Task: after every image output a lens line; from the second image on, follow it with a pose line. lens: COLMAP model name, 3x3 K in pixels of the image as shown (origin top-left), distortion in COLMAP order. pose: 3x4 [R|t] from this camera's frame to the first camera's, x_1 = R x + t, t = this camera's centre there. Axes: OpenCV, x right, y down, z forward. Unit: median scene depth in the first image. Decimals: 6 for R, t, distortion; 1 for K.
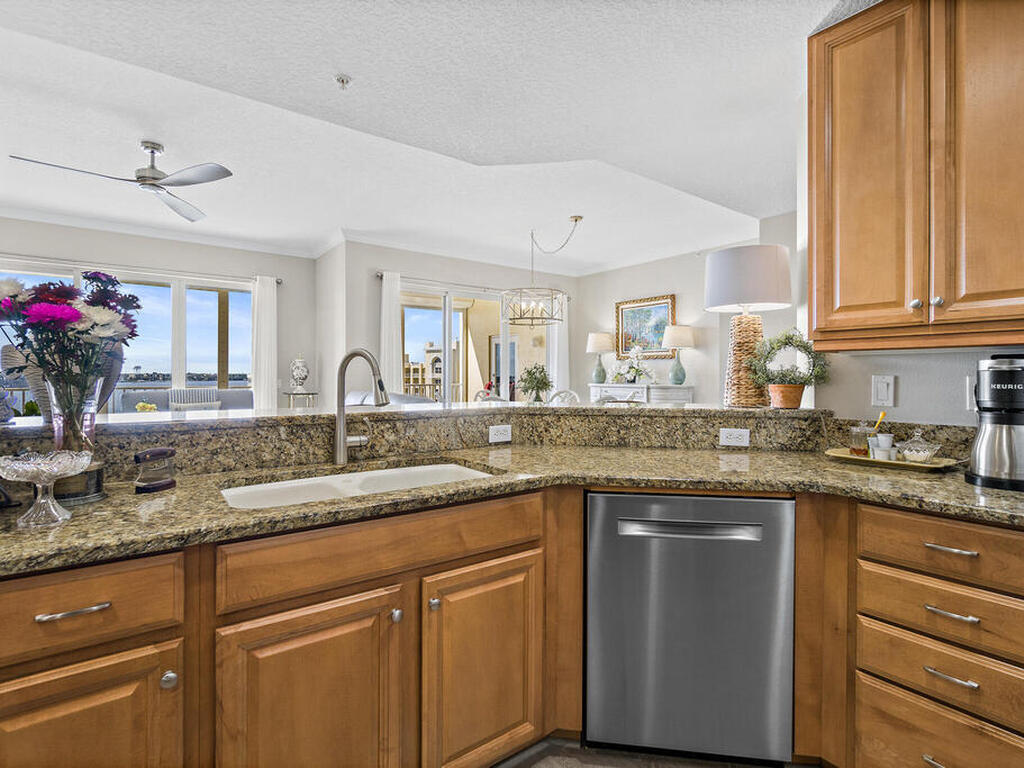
lens RADIAL K [[510.4, 0, 510.5], [0, 510.4, 370.5], [0, 0, 1]] dist [0.000327, 0.000258]
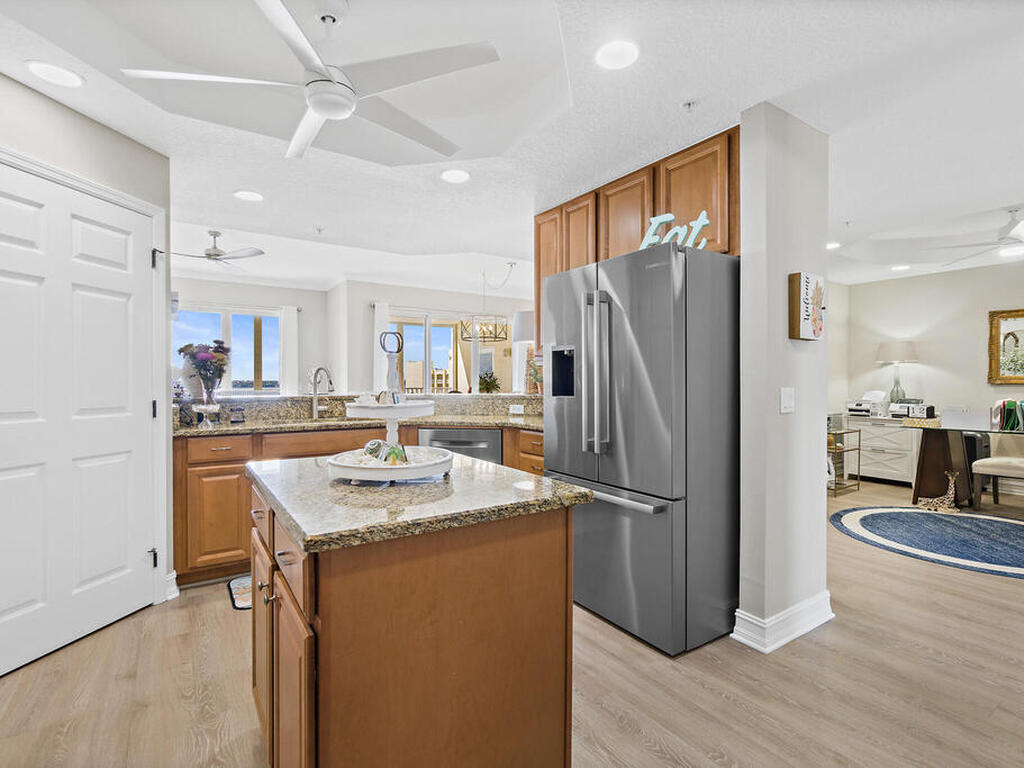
lens RADIAL K [[499.1, 0, 513.7], [0, 499.1, 380.0], [0, 0, 1]] dist [-0.005673, -0.000488]
pose [[0.999395, -0.003912, -0.034561, 0.554972], [0.004175, 0.999963, 0.007554, 0.004067], [0.034530, -0.007694, 0.999374, -1.036940]]
